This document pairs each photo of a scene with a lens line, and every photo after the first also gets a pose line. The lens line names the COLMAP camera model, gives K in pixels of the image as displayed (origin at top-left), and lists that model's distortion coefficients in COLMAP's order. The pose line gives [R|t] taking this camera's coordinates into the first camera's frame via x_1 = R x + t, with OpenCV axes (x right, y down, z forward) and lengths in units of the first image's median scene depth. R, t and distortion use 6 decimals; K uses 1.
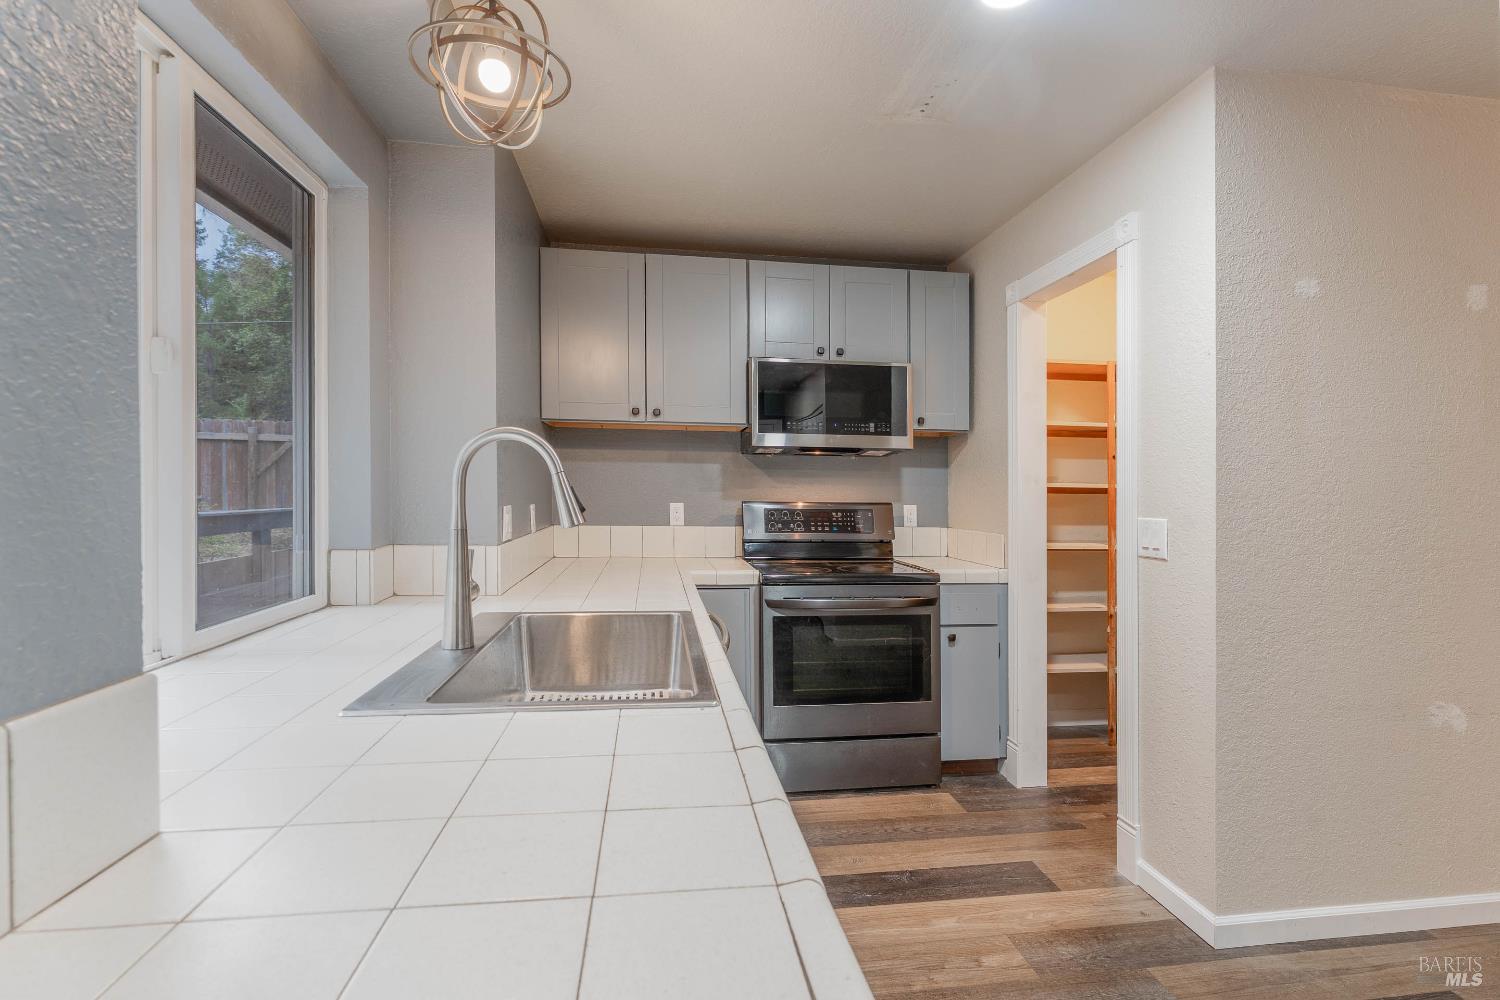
lens RADIAL K [[698.8, 0, 750.0], [0, 698.8, 500.0], [0, 0, 1]] dist [0.000543, -0.000153]
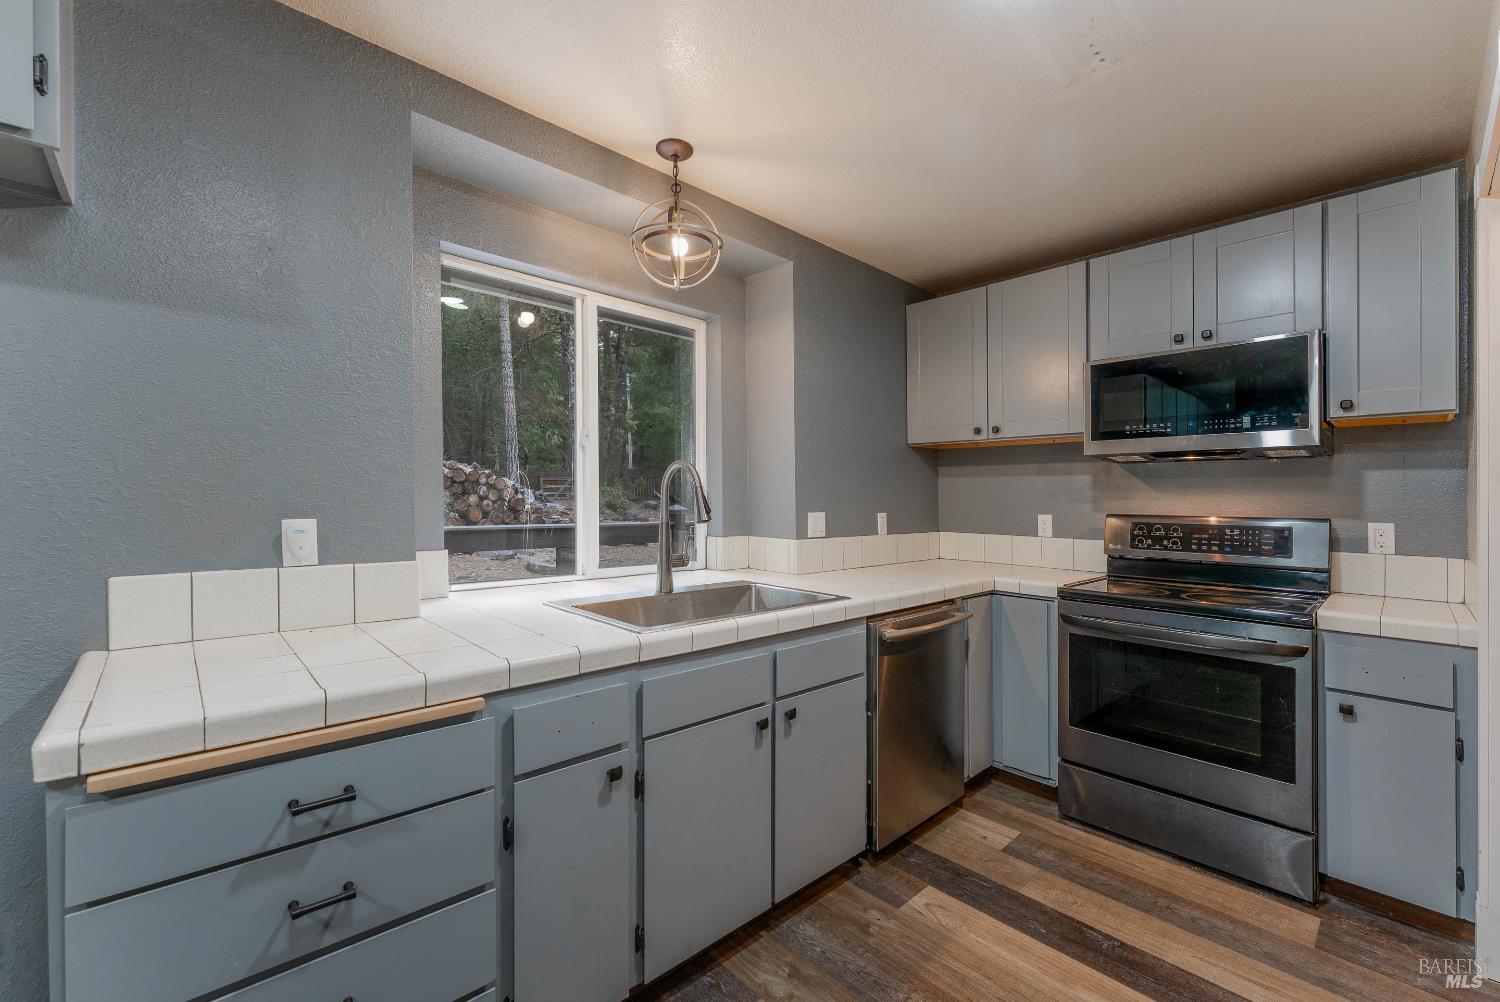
lens RADIAL K [[617.7, 0, 748.1], [0, 617.7, 519.9], [0, 0, 1]] dist [-0.001057, -0.000184]
pose [[0.574606, 0.021771, -0.818140, 0.424759], [-0.015179, 0.999758, 0.015943, 0.004502], [0.818289, 0.003257, 0.574798, 0.136652]]
